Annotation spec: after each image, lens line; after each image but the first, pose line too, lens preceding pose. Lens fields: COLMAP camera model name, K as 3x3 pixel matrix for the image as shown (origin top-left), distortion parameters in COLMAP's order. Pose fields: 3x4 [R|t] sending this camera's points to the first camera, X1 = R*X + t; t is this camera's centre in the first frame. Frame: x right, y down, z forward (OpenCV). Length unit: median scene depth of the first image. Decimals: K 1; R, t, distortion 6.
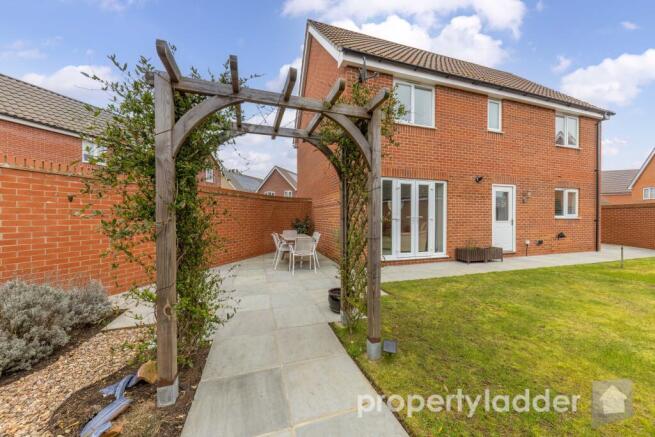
lens RADIAL K [[227.1, 0, 329.1], [0, 227.1, 220.2], [0, 0, 1]] dist [0.021017, -0.004750]
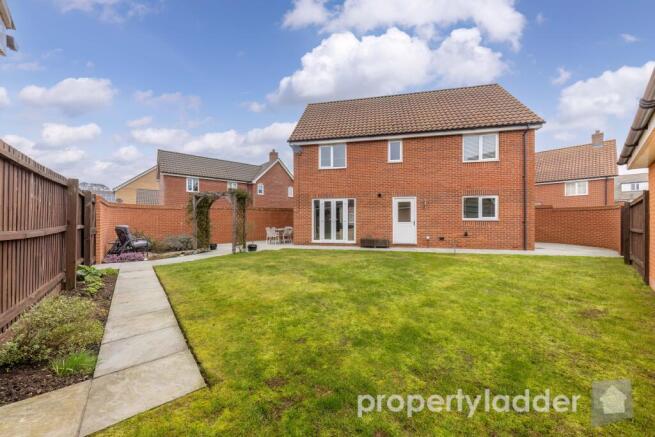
lens RADIAL K [[227.1, 0, 329.1], [0, 227.1, 220.2], [0, 0, 1]] dist [0.021017, -0.004750]
pose [[0.869016, 0.002850, -0.494776, 1.050190], [-0.002174, 0.999996, 0.001943, -0.009801], [0.494779, -0.000613, 0.869018, -0.482778]]
